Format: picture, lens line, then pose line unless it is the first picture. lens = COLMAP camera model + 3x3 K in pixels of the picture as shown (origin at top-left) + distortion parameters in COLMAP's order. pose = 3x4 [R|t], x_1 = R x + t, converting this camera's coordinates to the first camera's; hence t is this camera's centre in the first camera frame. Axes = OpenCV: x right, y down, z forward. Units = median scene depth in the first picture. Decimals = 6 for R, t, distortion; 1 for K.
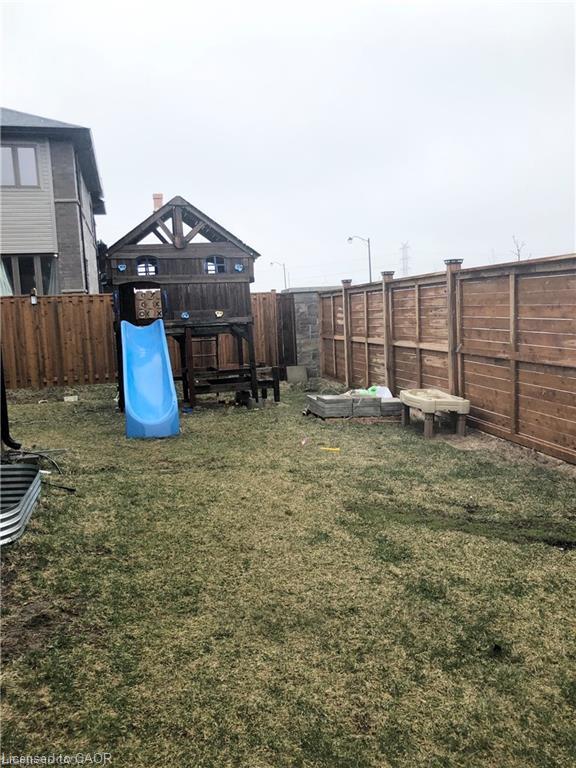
lens RADIAL K [[625.8, 0, 287.3], [0, 625.8, 383.2], [0, 0, 1]] dist [0.042151, -0.057253]
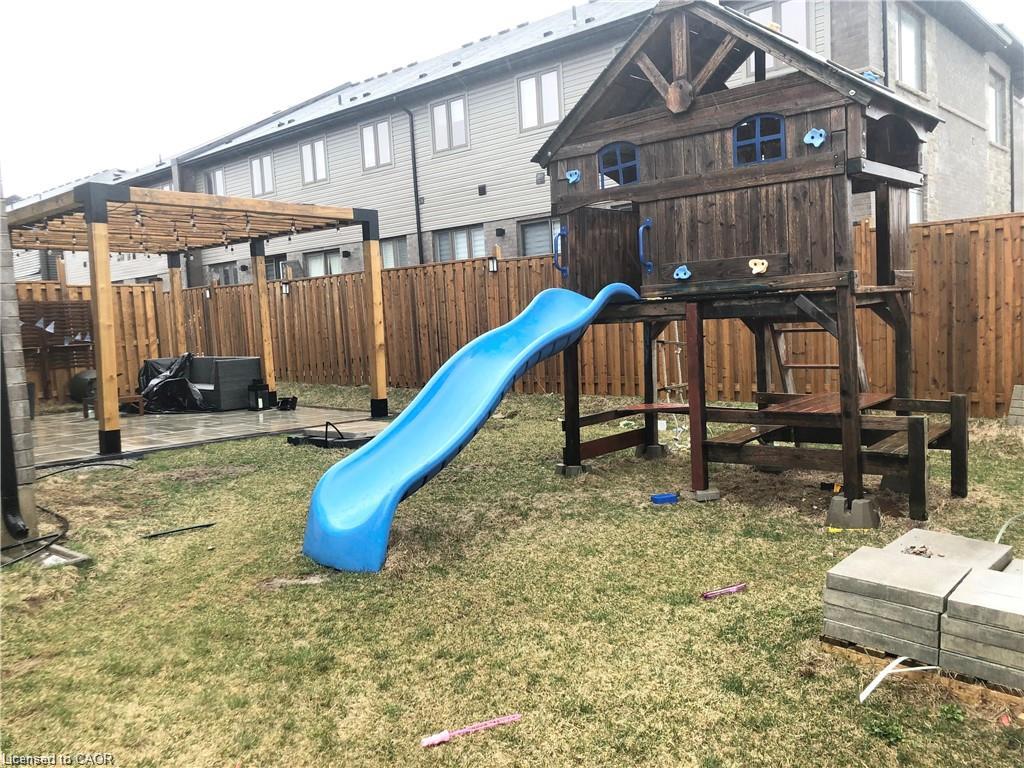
lens RADIAL K [[834.4, 0, 513.9], [0, 834.4, 384.2], [0, 0, 1]] dist [0.042151, -0.057253]
pose [[0.570980, 0.083808, -0.816675, 0.234233], [-0.064930, 0.996270, 0.056842, -0.056592], [0.818392, 0.020571, 0.574292, 0.574667]]
